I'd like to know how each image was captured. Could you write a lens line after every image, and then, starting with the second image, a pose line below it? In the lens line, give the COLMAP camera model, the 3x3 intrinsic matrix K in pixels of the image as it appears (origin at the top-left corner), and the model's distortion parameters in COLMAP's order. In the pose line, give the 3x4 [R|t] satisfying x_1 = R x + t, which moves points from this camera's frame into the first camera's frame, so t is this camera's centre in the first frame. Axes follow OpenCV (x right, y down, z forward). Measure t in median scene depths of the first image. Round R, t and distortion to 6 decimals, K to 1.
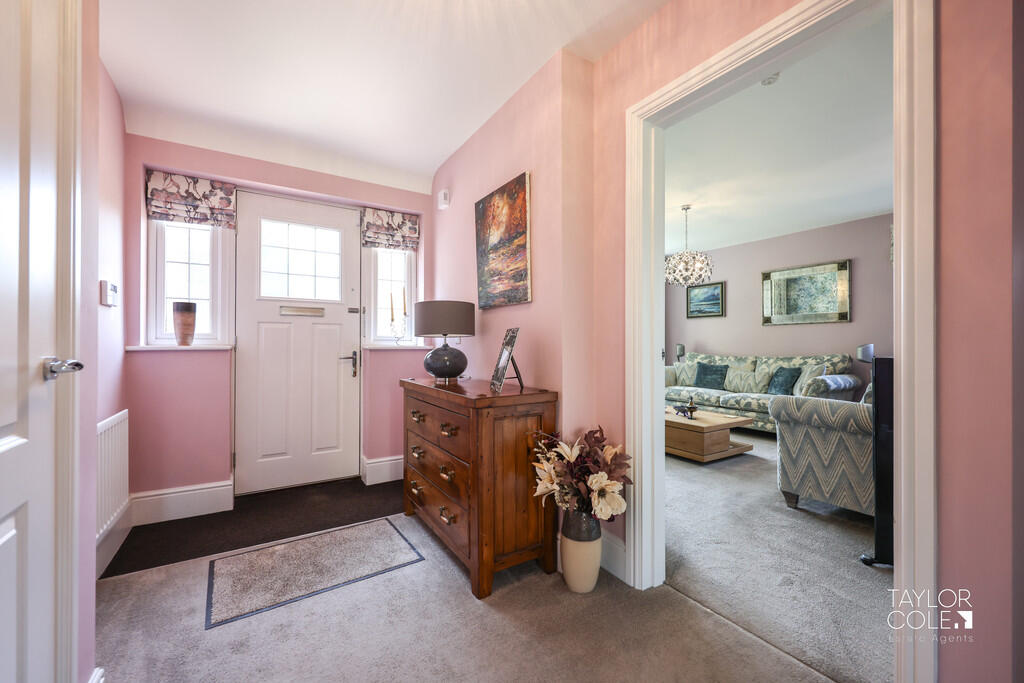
lens RADIAL K [[413.1, 0, 512.0], [0, 413.1, 340.7], [0, 0, 1]] dist [-0.001286, 0.001137]
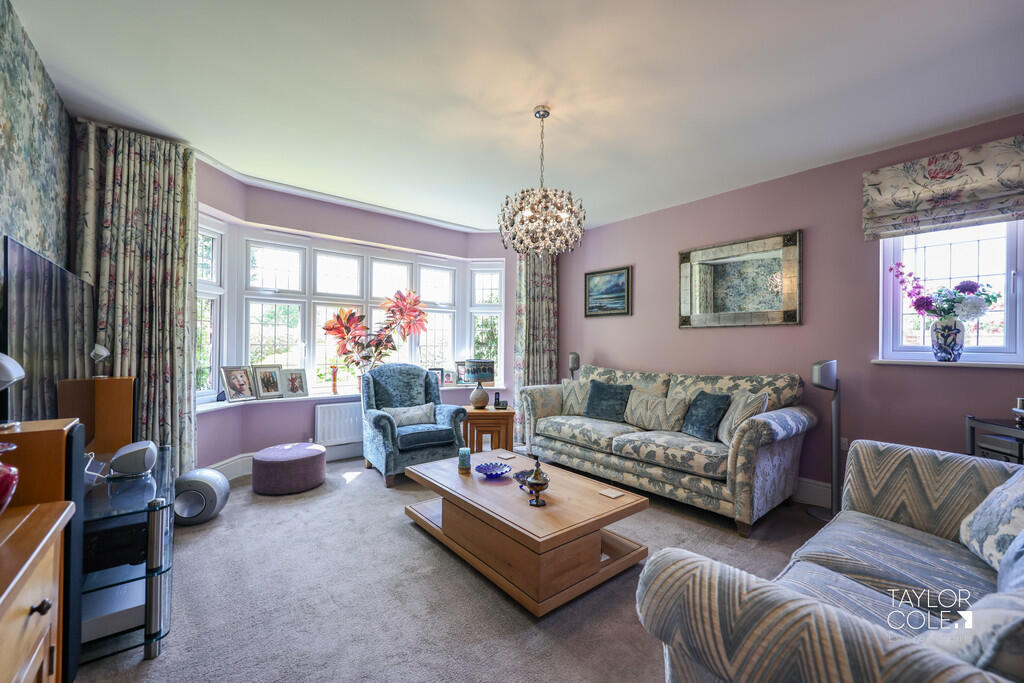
lens RADIAL K [[413.1, 0, 513.2], [0, 413.1, 341.6], [0, 0, 1]] dist [-0.001286, 0.001137]
pose [[0.991215, 0.011925, 0.131723, 0.262030], [-0.012056, 0.999927, 0.000194, -0.012707], [-0.131711, -0.001781, 0.991287, 0.381774]]
